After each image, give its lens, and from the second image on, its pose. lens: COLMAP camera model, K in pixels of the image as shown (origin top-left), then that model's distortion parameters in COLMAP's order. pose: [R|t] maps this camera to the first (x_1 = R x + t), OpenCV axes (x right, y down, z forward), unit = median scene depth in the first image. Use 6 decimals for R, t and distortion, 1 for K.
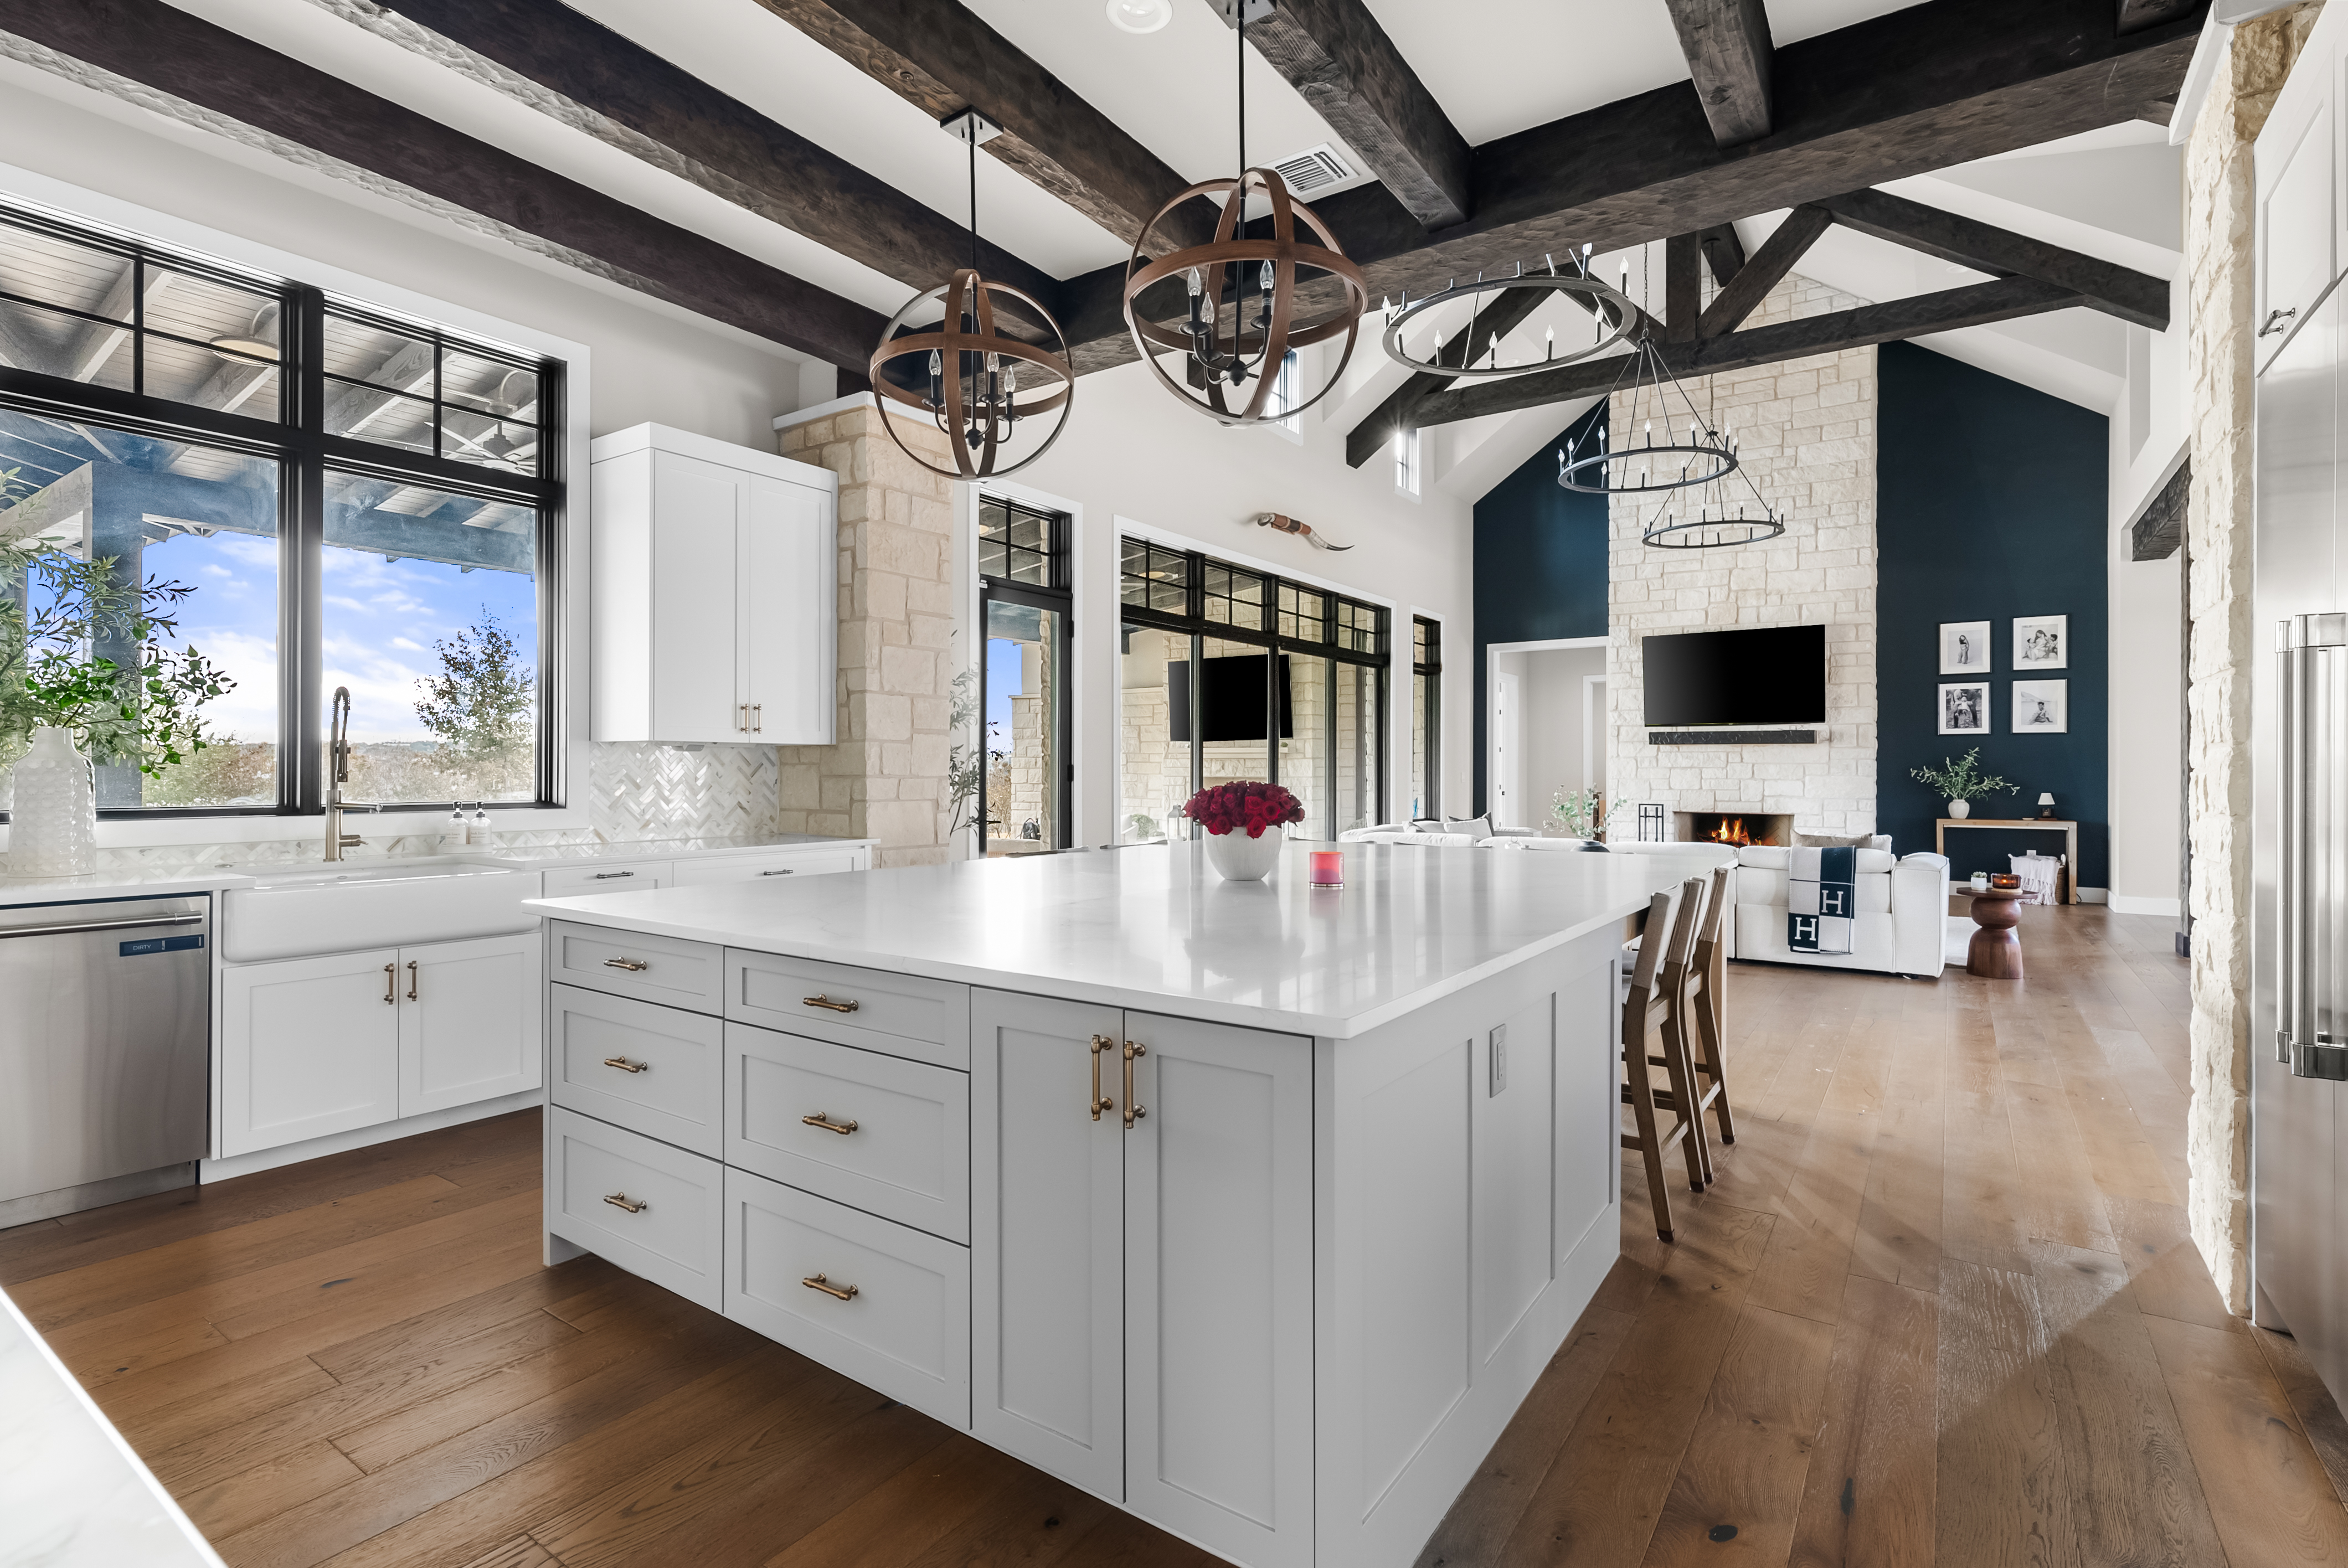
lens RADIAL K [[1117.7, 0, 1175.2], [0, 1117.7, 775.1], [0, 0, 1]] dist [-0.002419, 0.000345]
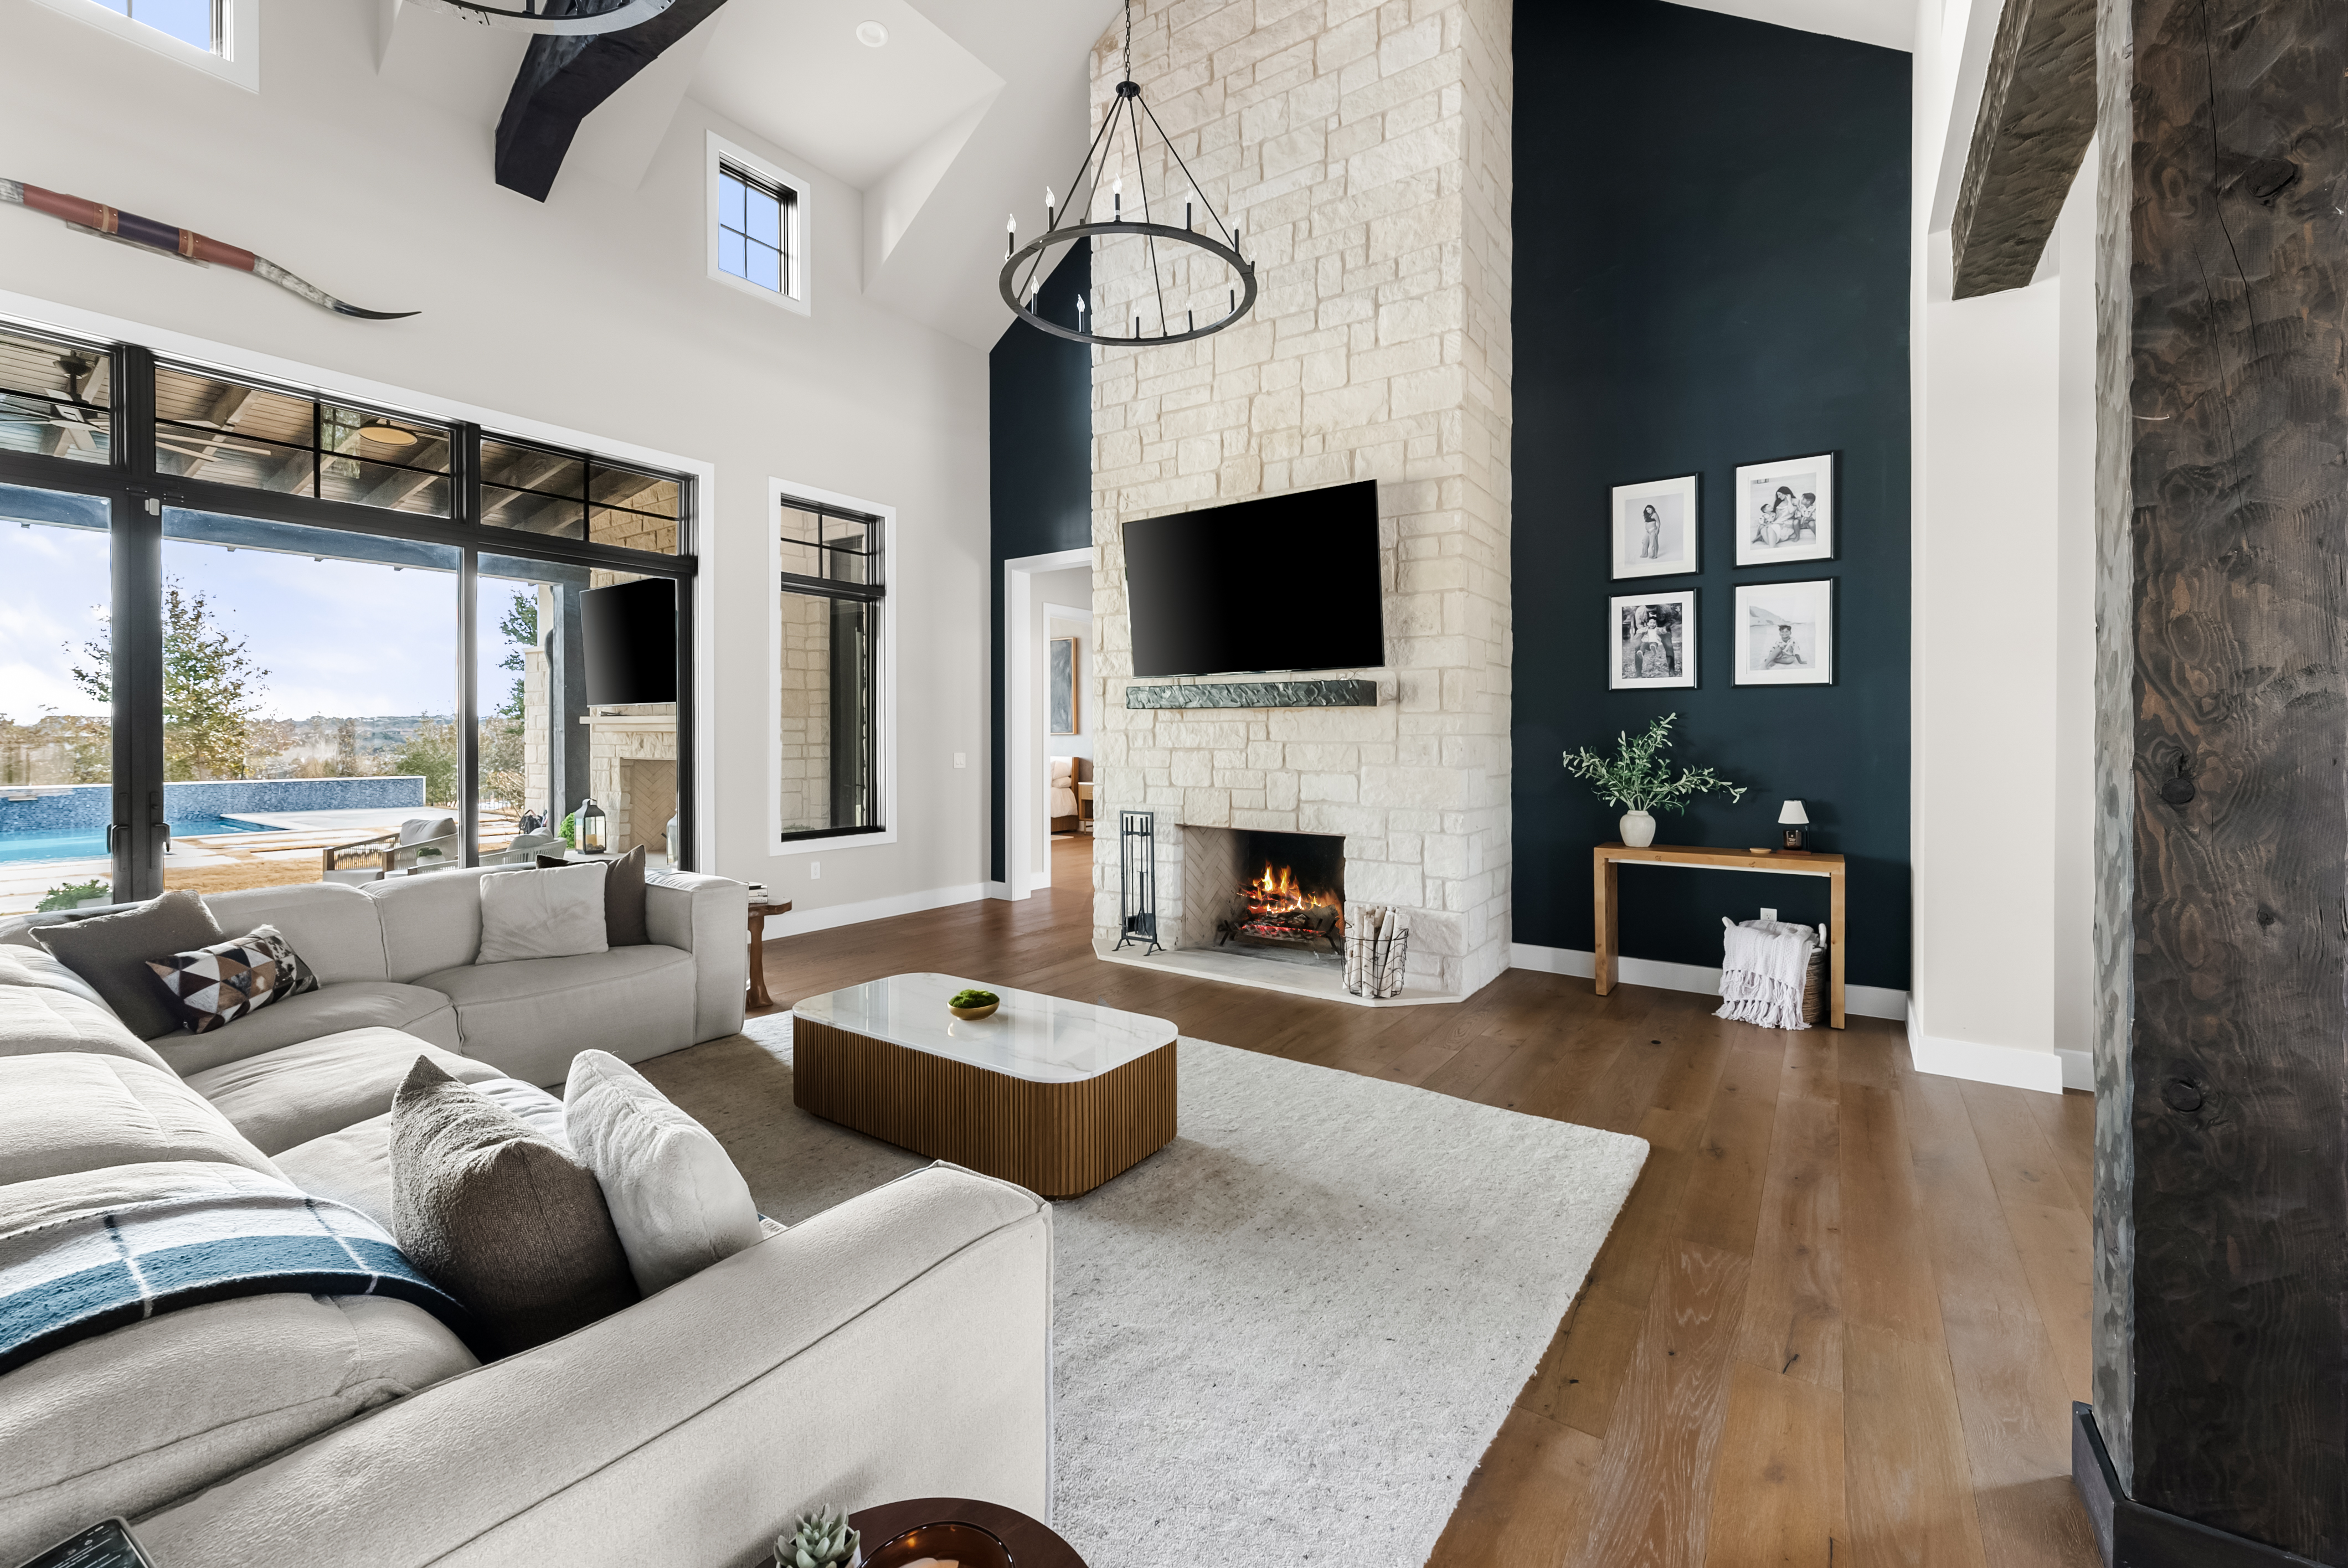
lens RADIAL K [[945.0, 0, 1184.0], [0, 945.0, 741.3], [0, 0, 1]] dist [0.000971, -0.005910]
pose [[0.999976, -0.000183, 0.006951, 0.479642], [0.000177, 1.000000, 0.000870, -0.011613], [-0.006951, -0.000869, 0.999975, 0.547381]]
